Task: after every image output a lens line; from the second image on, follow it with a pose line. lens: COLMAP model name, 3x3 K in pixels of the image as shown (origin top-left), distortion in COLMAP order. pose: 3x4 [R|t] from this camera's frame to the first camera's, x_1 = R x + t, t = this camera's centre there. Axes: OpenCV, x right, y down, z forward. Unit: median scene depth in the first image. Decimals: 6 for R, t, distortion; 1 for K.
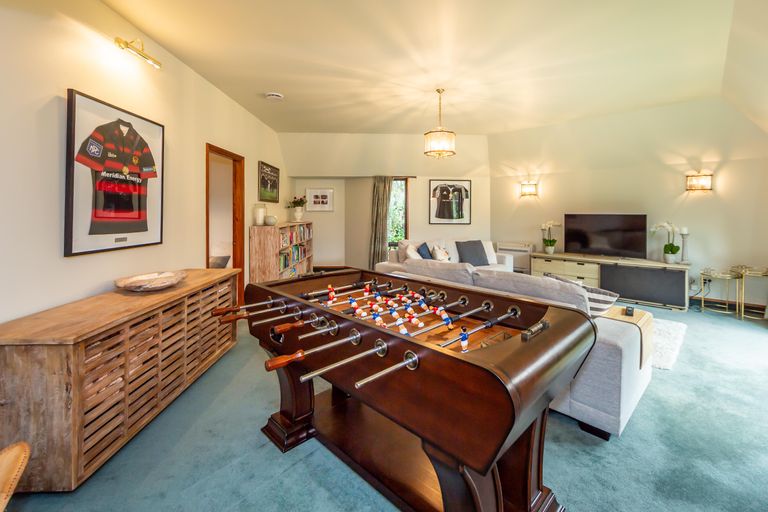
lens RADIAL K [[323.1, 0, 415.9], [0, 323.1, 215.8], [0, 0, 1]] dist [0.001244, 0.000035]
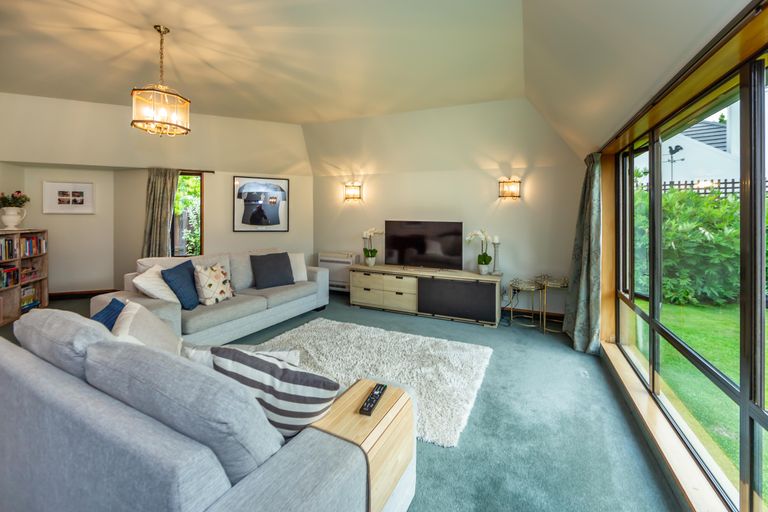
lens RADIAL K [[317.5, 0, 382.8], [0, 317.5, 214.4], [0, 0, 1]] dist [-0.001220, -0.000030]
pose [[0.954478, 0.009228, 0.298137, 0.199255], [-0.005597, 0.999899, -0.013031, -0.010818], [-0.298228, 0.010769, 0.954434, 0.178983]]
